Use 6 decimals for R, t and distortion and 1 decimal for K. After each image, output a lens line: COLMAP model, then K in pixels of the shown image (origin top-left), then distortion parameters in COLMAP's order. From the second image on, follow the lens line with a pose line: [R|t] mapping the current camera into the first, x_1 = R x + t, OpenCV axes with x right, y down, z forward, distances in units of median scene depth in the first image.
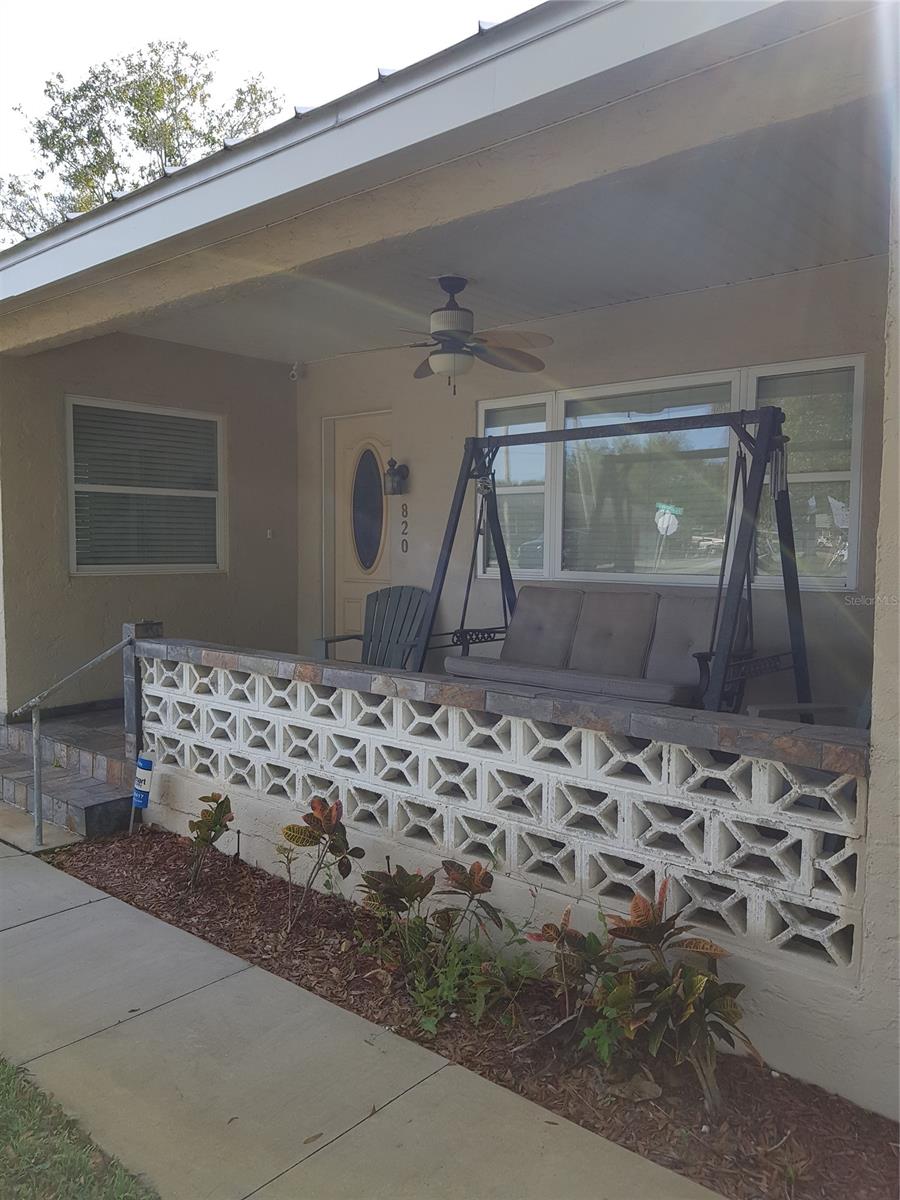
lens RADIAL K [[943.6, 0, 441.2], [0, 943.6, 601.1], [0, 0, 1]] dist [0.091981, -0.004231]
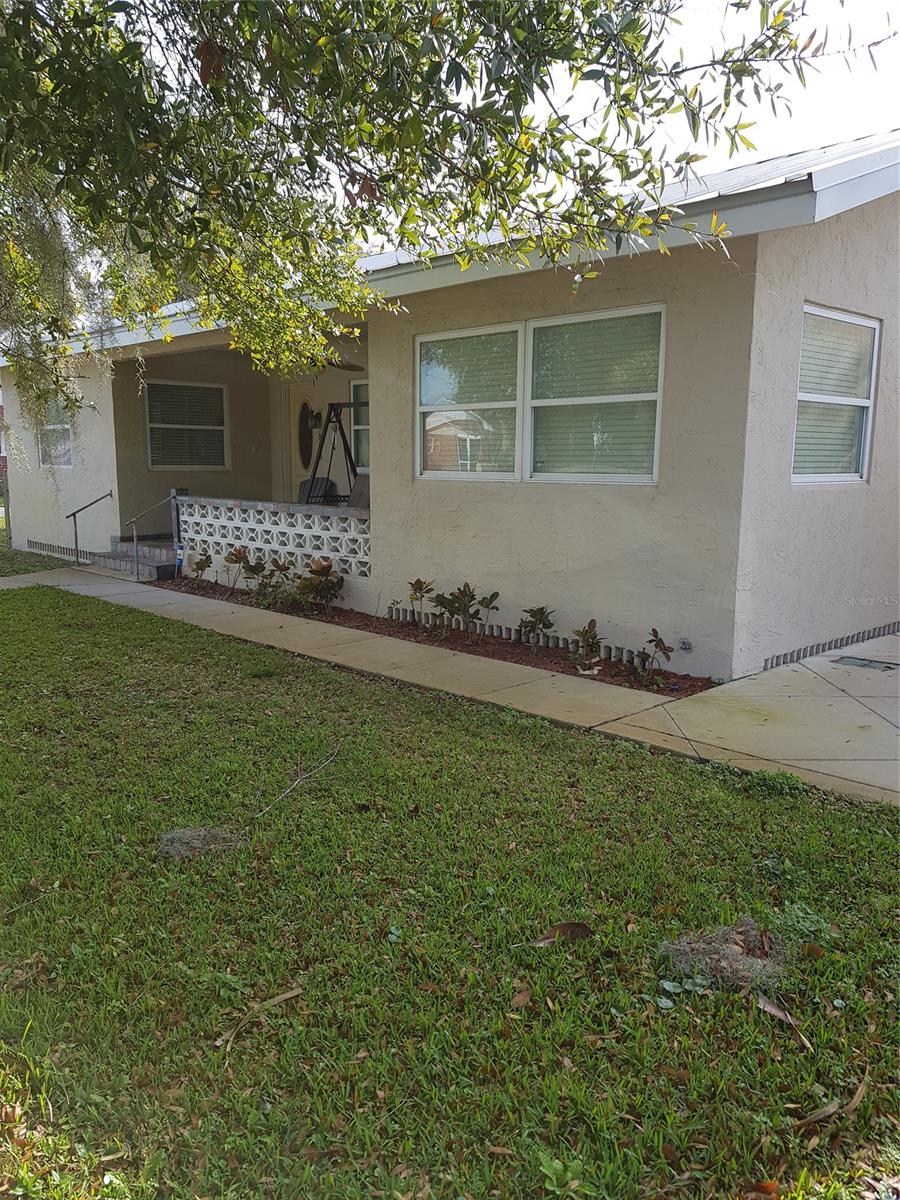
lens RADIAL K [[943.6, 0, 450.2], [0, 943.6, 605.5], [0, 0, 1]] dist [0.091981, -0.004231]
pose [[0.997542, 0.015126, -0.068416, 0.502341], [-0.008888, 0.995850, 0.090575, 0.090803], [0.069502, -0.089744, 0.993537, -1.264630]]
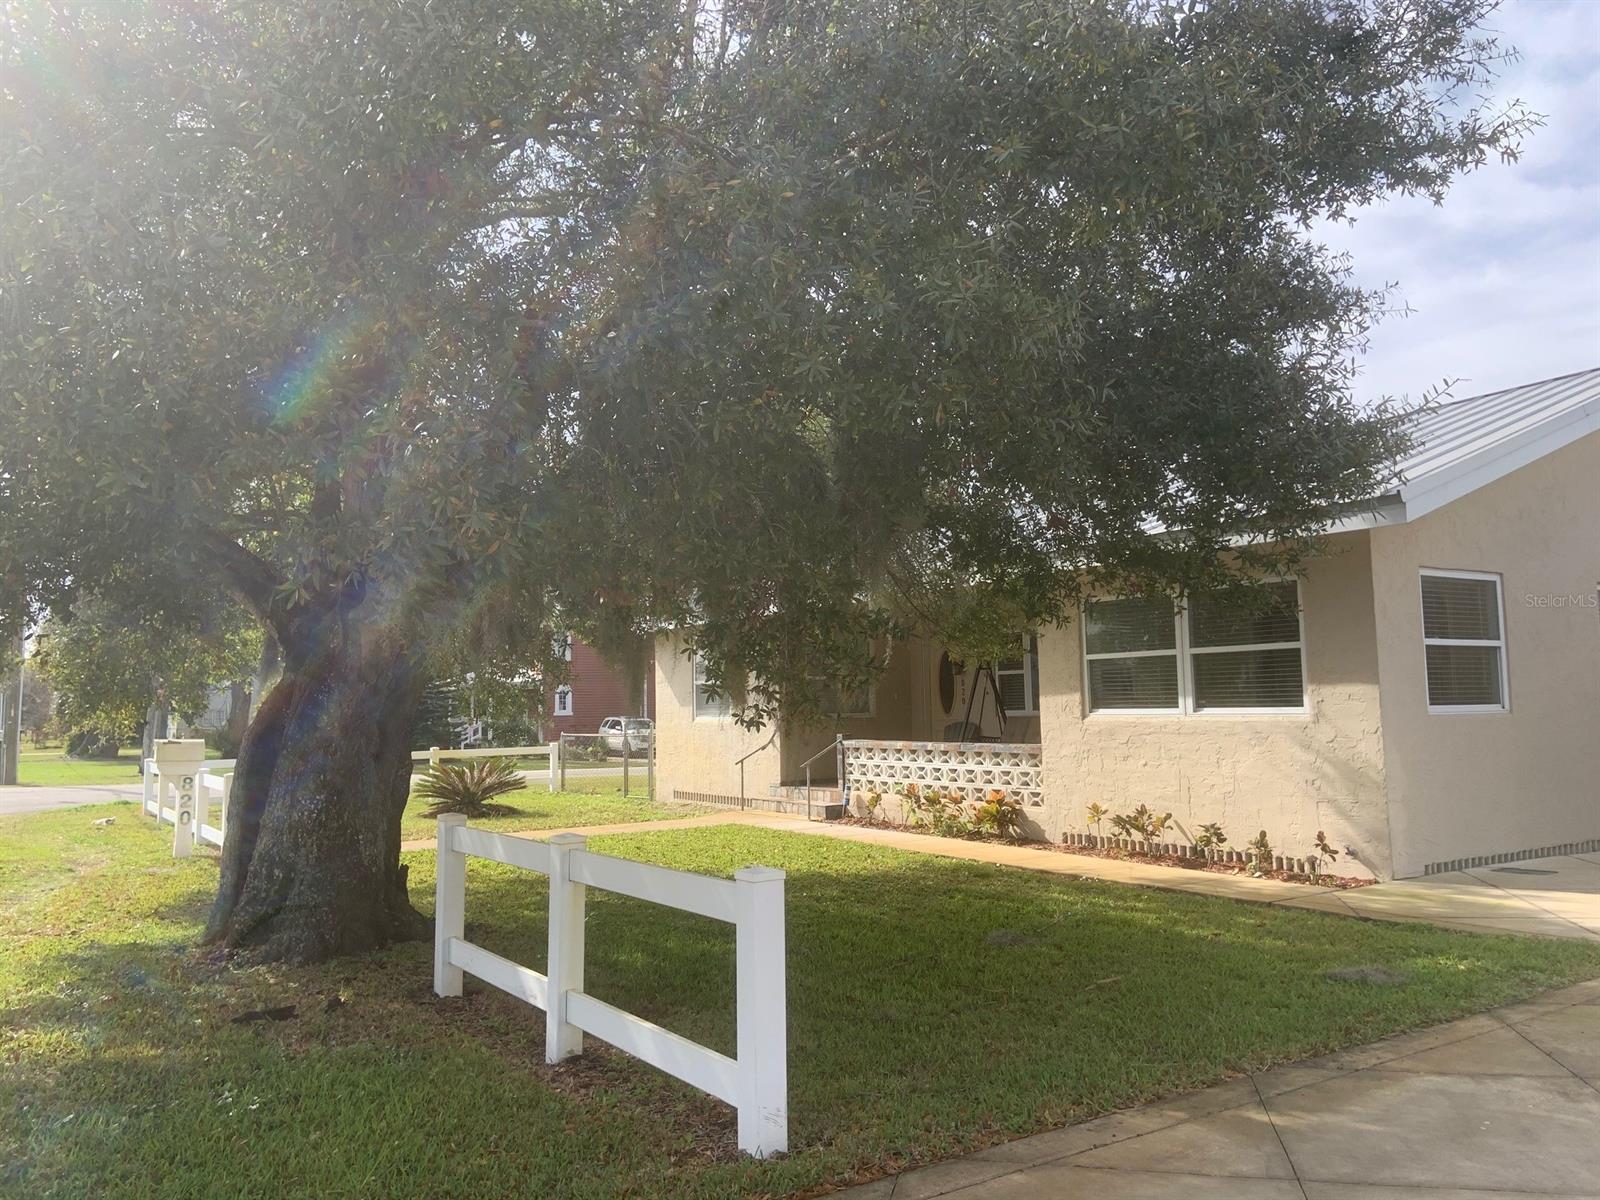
lens RADIAL K [[1199.6, 0, 798.3], [0, 1199.6, 587.0], [0, 0, 1]] dist [0.061754, -0.002225]
pose [[0.964761, -0.047889, -0.258732, 0.407390], [0.005798, 0.986929, -0.161051, 0.151296], [0.263062, 0.153875, 0.952429, -2.121047]]
